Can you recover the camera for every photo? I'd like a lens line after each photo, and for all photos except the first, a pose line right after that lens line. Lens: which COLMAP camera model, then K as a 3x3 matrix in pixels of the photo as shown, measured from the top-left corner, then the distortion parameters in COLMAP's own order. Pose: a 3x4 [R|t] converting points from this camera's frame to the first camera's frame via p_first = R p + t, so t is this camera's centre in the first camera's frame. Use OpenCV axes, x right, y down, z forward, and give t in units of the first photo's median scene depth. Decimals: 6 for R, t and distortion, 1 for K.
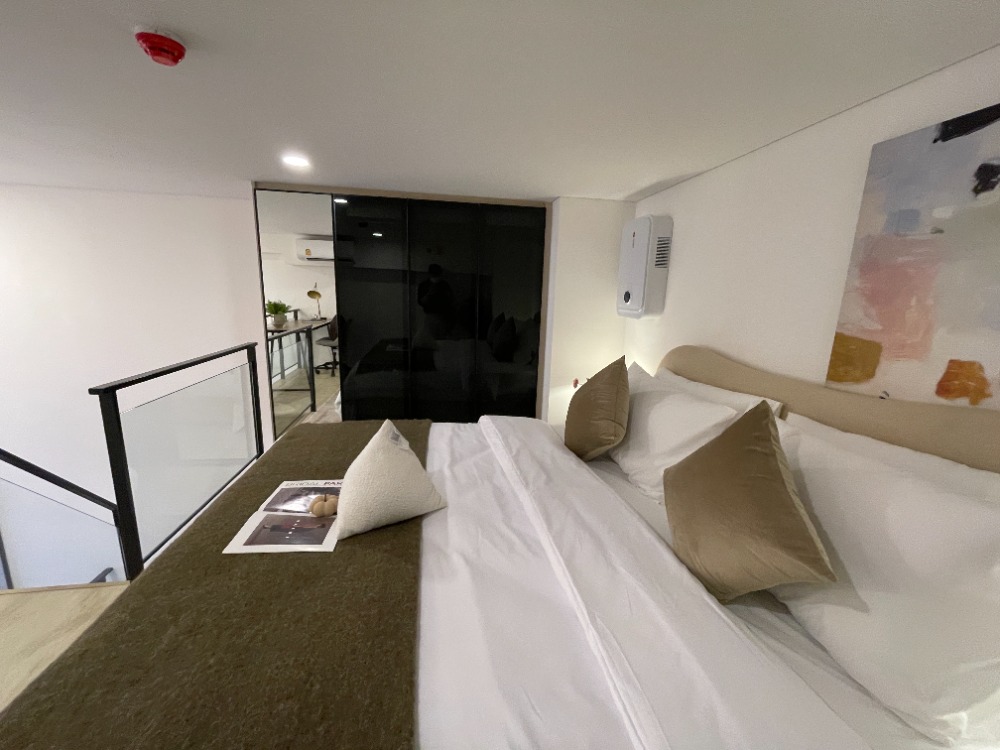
lens RADIAL K [[402.5, 0, 499.5], [0, 402.5, 374.6], [0, 0, 1]] dist [0.002467, -0.000223]
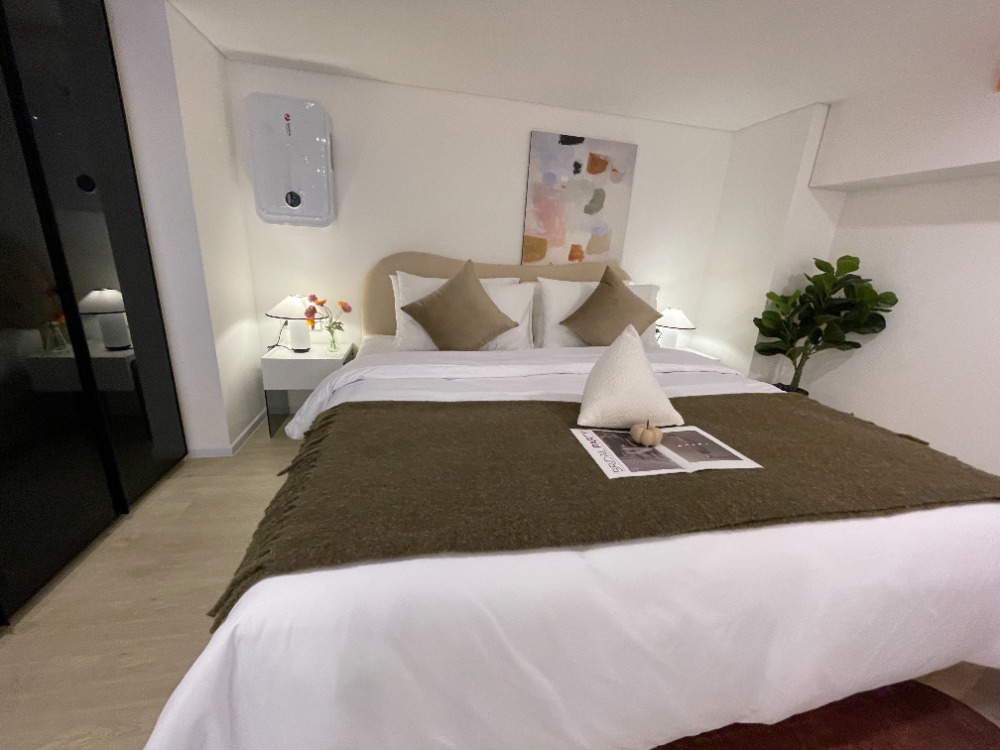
lens RADIAL K [[402.5, 0, 502.4], [0, 402.5, 376.6], [0, 0, 1]] dist [0.002467, -0.000223]
pose [[-0.049415, -0.333866, 0.941324, -1.367885], [0.141281, 0.930663, 0.337501, -0.166729], [-0.988735, 0.149669, 0.001180, 1.445843]]
